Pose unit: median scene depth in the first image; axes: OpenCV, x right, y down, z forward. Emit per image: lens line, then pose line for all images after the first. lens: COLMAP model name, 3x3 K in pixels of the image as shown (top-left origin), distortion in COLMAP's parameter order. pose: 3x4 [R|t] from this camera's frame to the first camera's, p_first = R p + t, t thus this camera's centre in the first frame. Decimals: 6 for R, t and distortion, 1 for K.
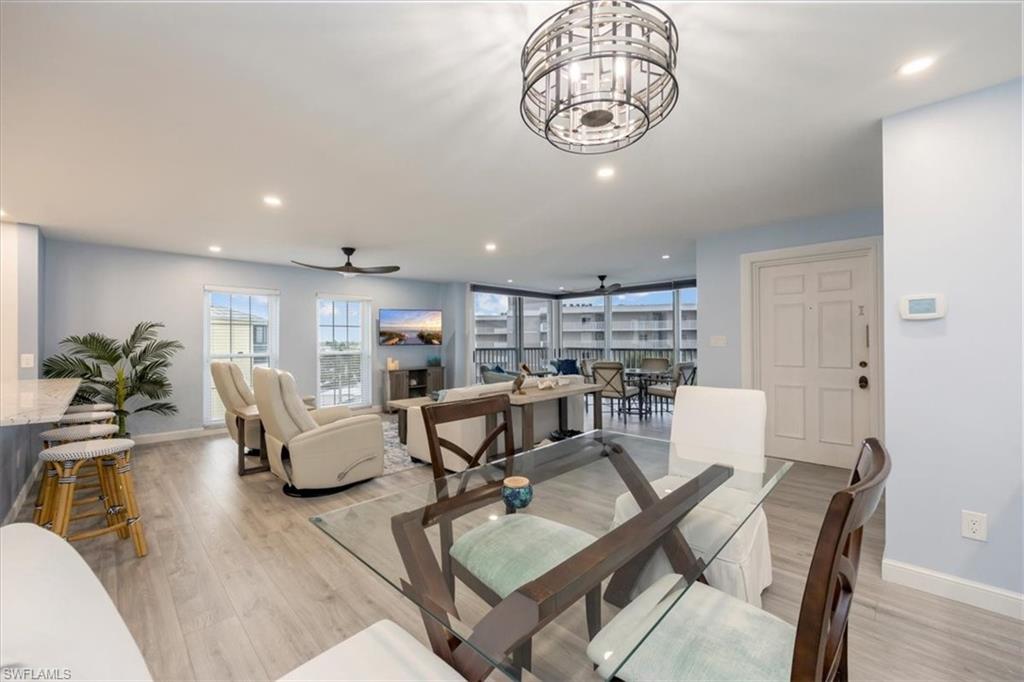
lens RADIAL K [[403.8, 0, 515.1], [0, 403.8, 339.9], [0, 0, 1]] dist [-0.001933, -0.000306]
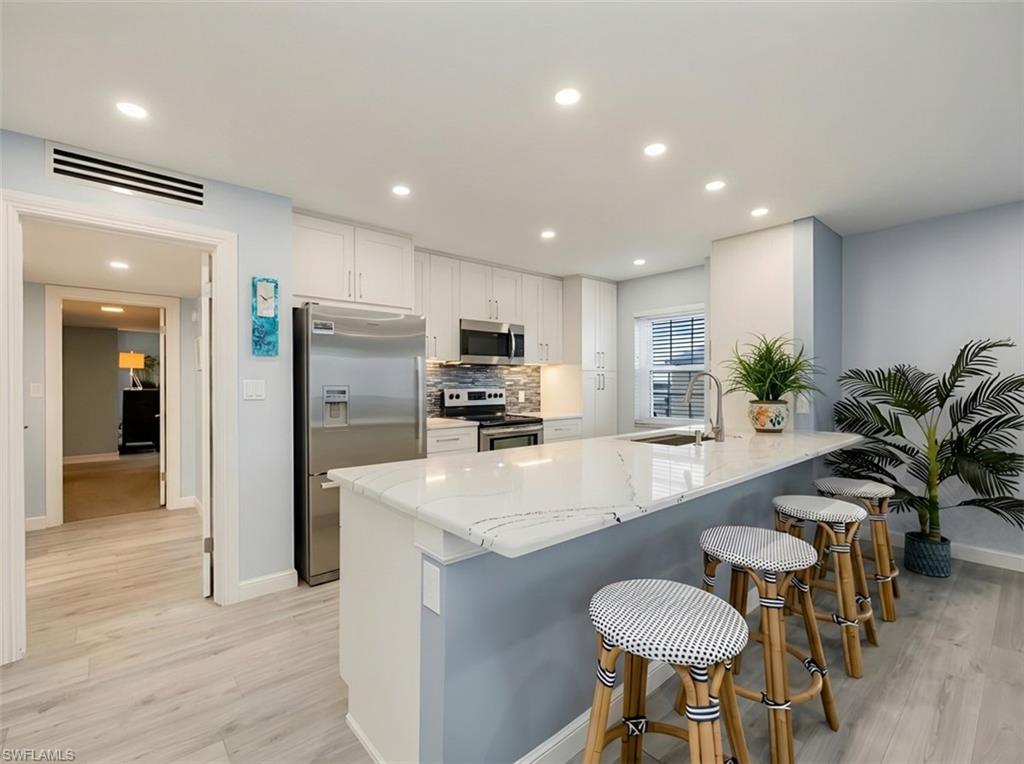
lens RADIAL K [[464.3, 0, 509.9], [0, 464.3, 387.0], [0, 0, 1]] dist [0.000412, 0.000012]
pose [[-0.075448, 0.012448, -0.997072, -0.202116], [0.007198, 0.999903, 0.011939, 0.003974], [0.997124, -0.006276, -0.075530, 0.330168]]
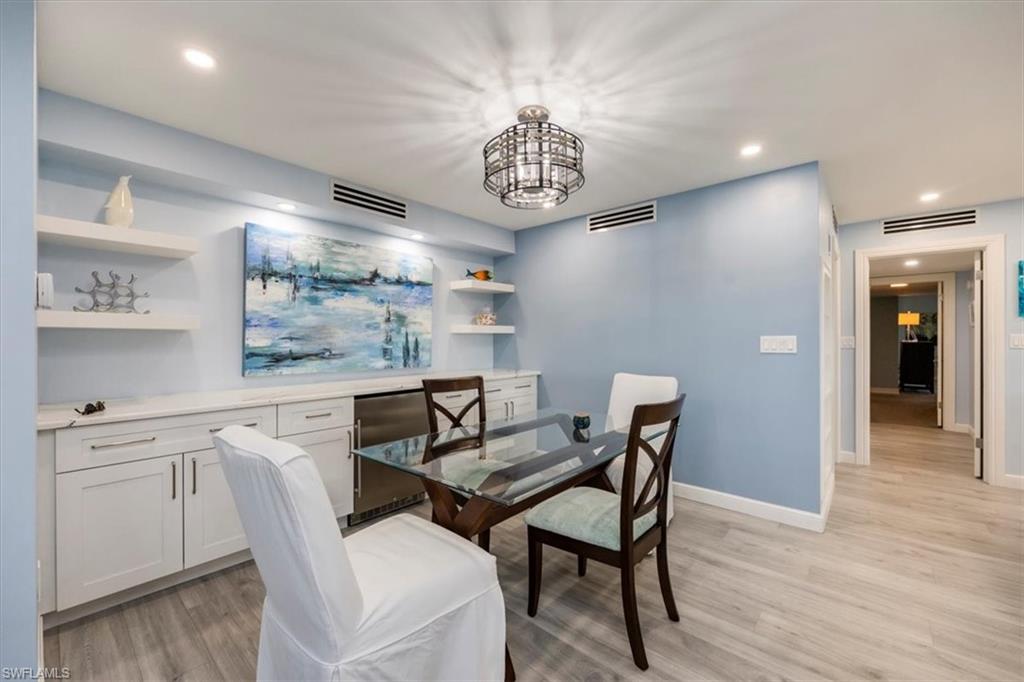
lens RADIAL K [[410.8, 0, 511.5], [0, 410.8, 338.2], [0, 0, 1]] dist [-0.001870, -0.000356]
pose [[-0.998311, 0.008195, -0.057508, 0.082936], [0.008520, 0.999949, -0.005410, 0.002919], [0.057461, -0.005890, -0.998330, 0.558338]]
